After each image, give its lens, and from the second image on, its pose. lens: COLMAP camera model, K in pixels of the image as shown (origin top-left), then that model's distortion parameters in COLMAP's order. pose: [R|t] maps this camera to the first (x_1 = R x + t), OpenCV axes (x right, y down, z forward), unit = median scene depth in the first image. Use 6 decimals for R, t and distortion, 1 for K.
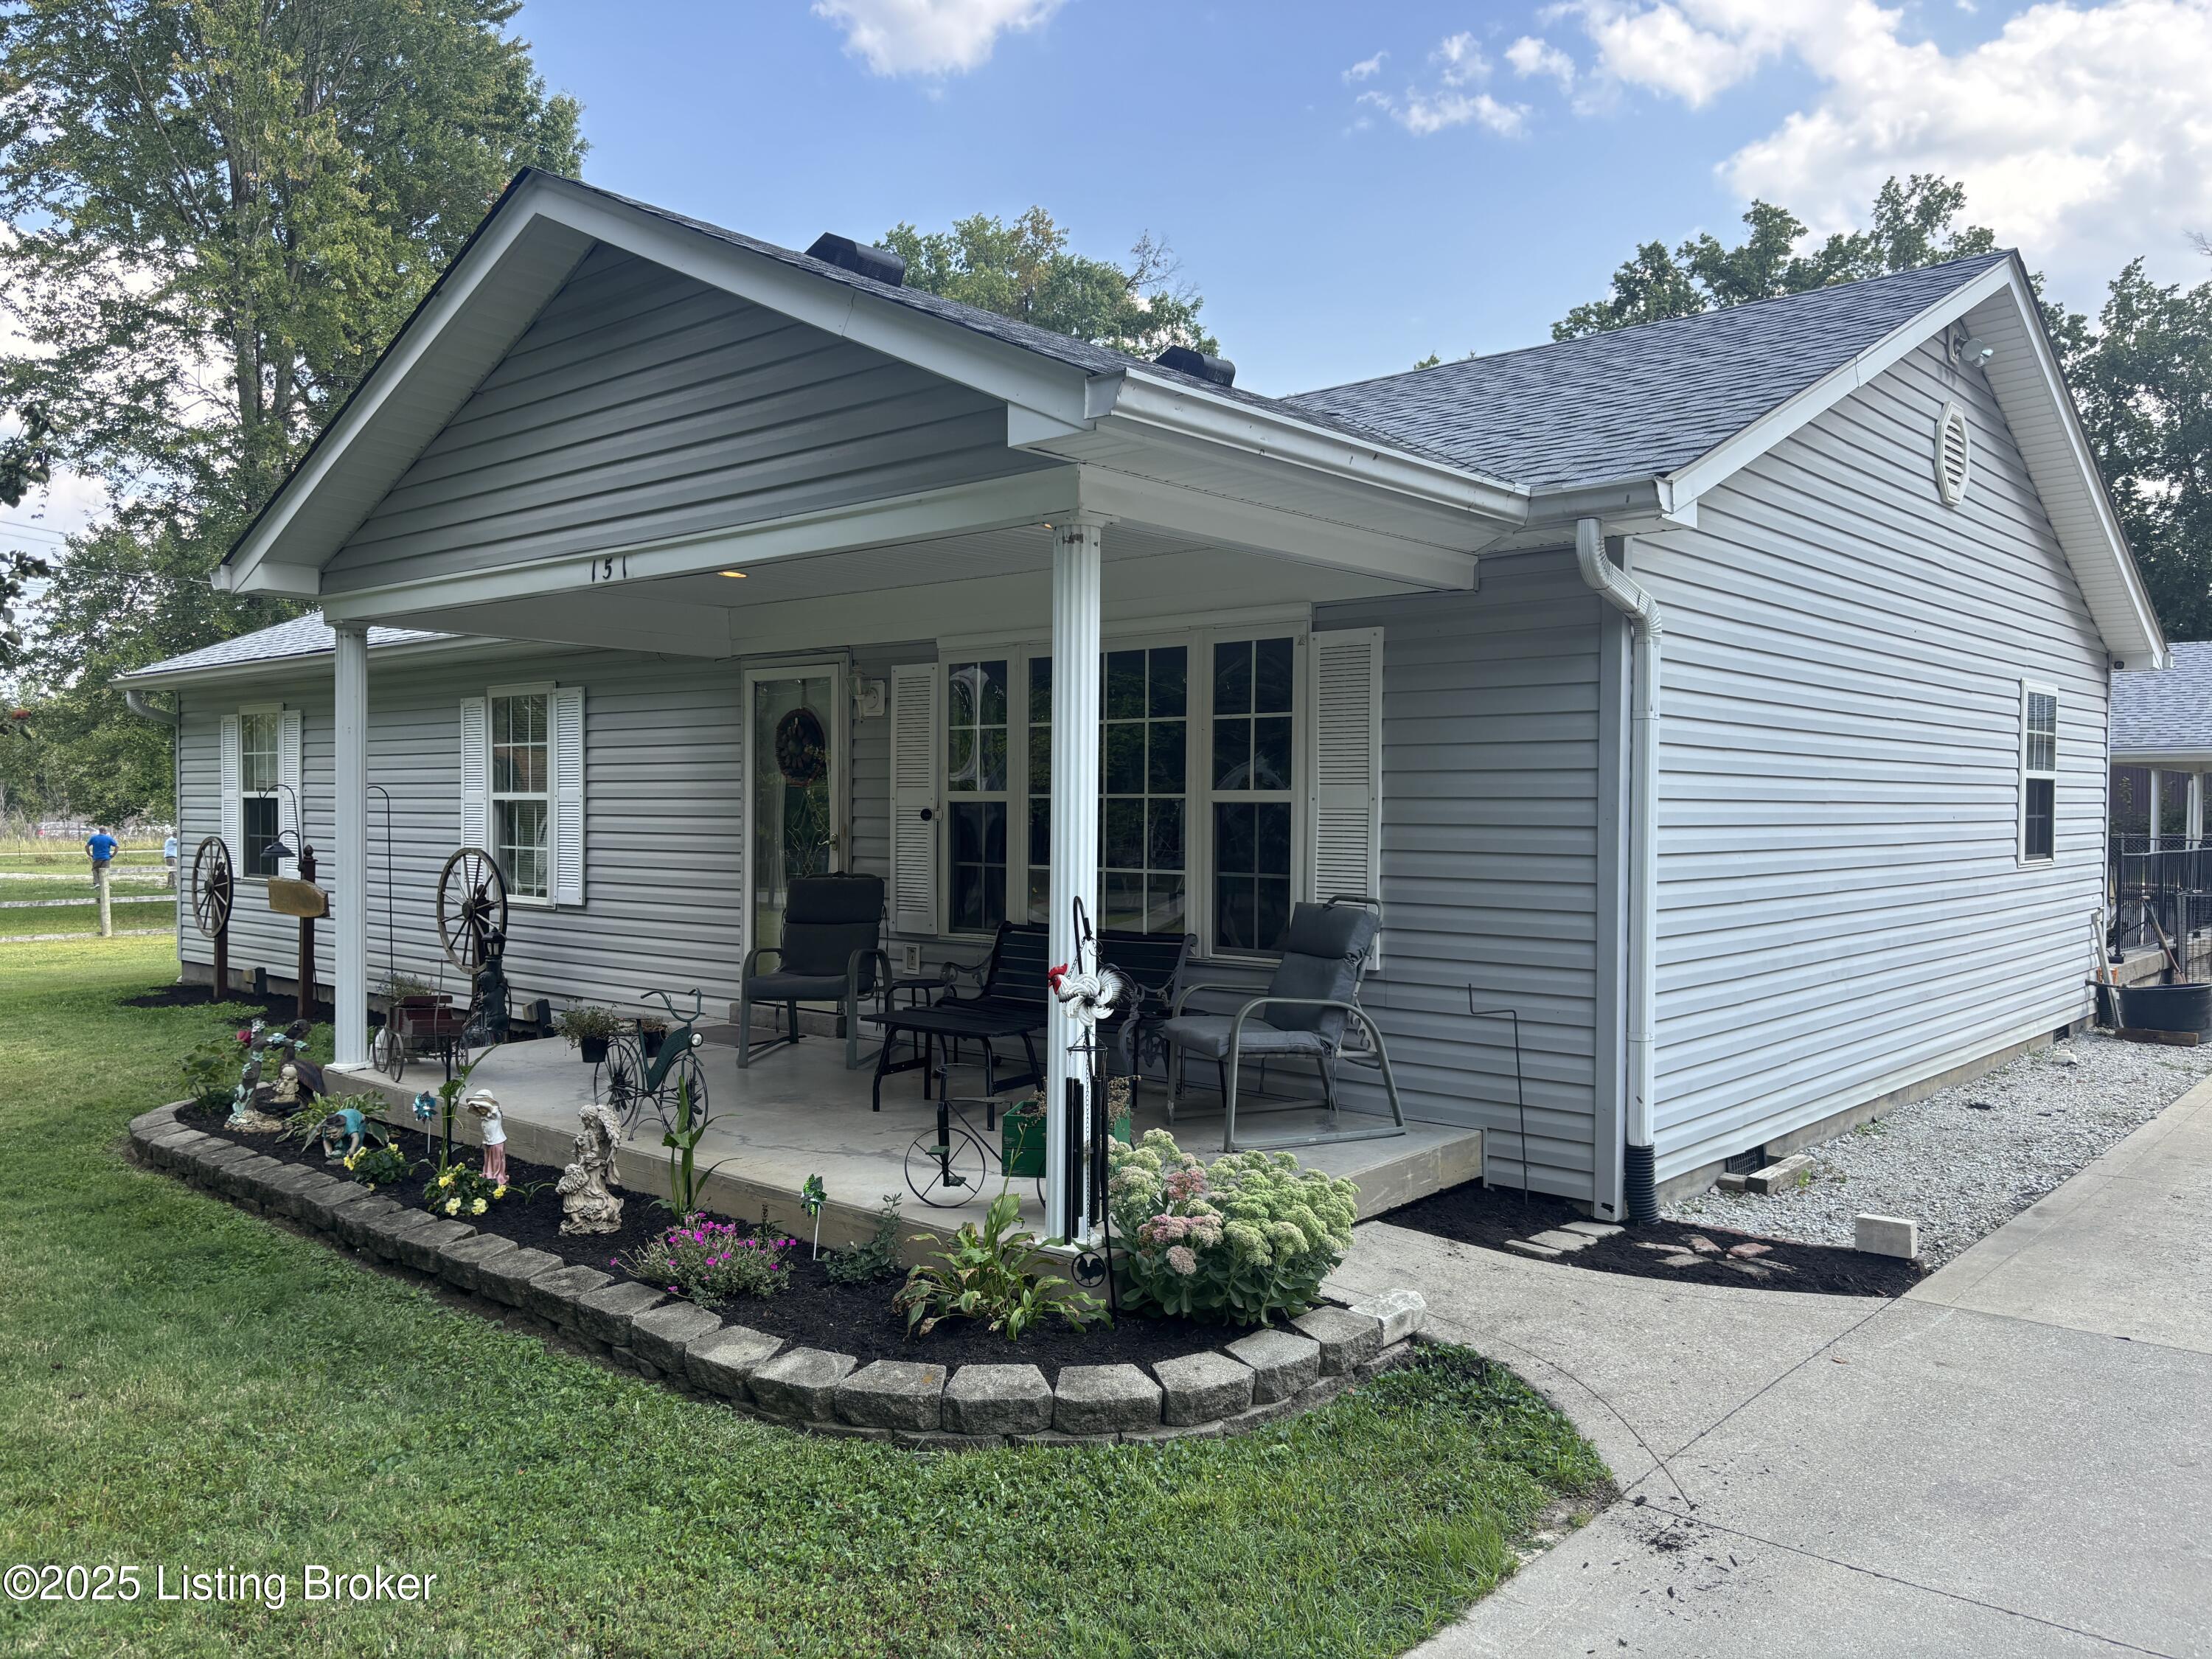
lens RADIAL K [[1682.9, 0, 1106.0], [0, 1682.9, 829.5], [0, 0, 1]] dist [0.047606, -0.051956]
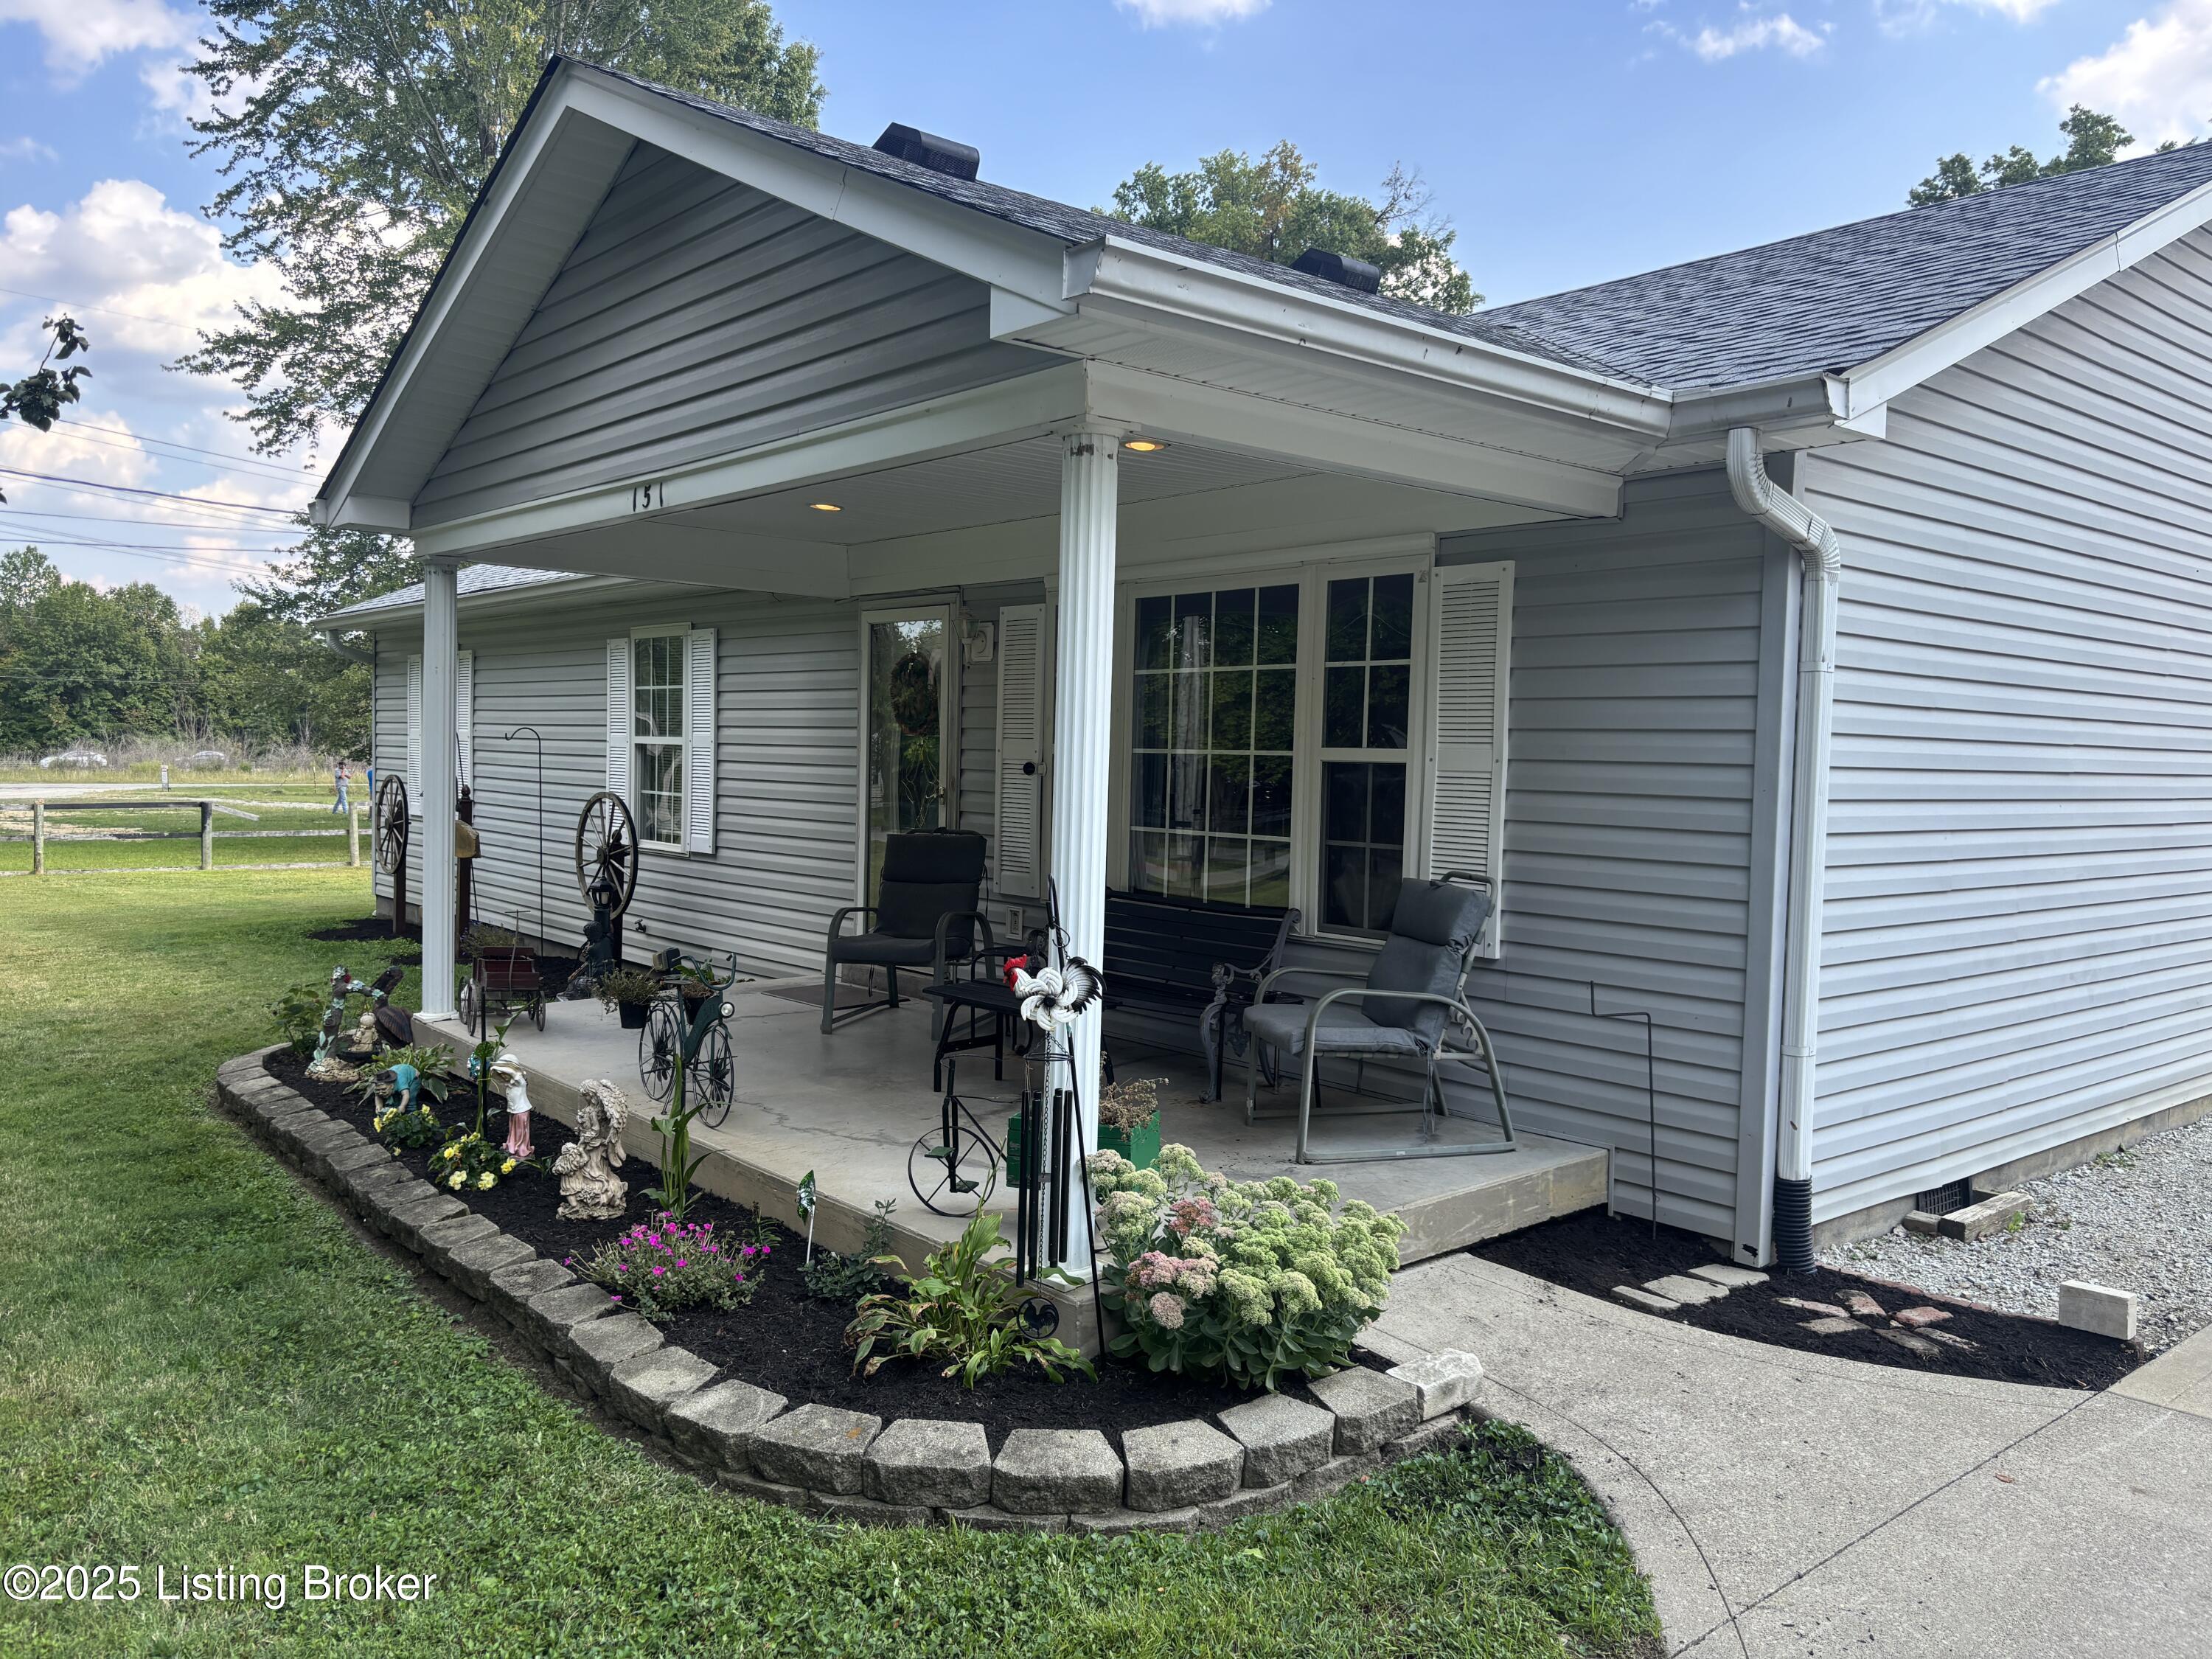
lens RADIAL K [[1694.6, 0, 1106.0], [0, 1694.6, 829.5], [0, 0, 1]] dist [0.004557, 0.046683]
pose [[0.989649, 0.023533, -0.141569, 0.088287], [-0.019337, 0.999334, 0.030942, -0.006359], [0.142202, -0.027884, 0.989445, 0.114487]]
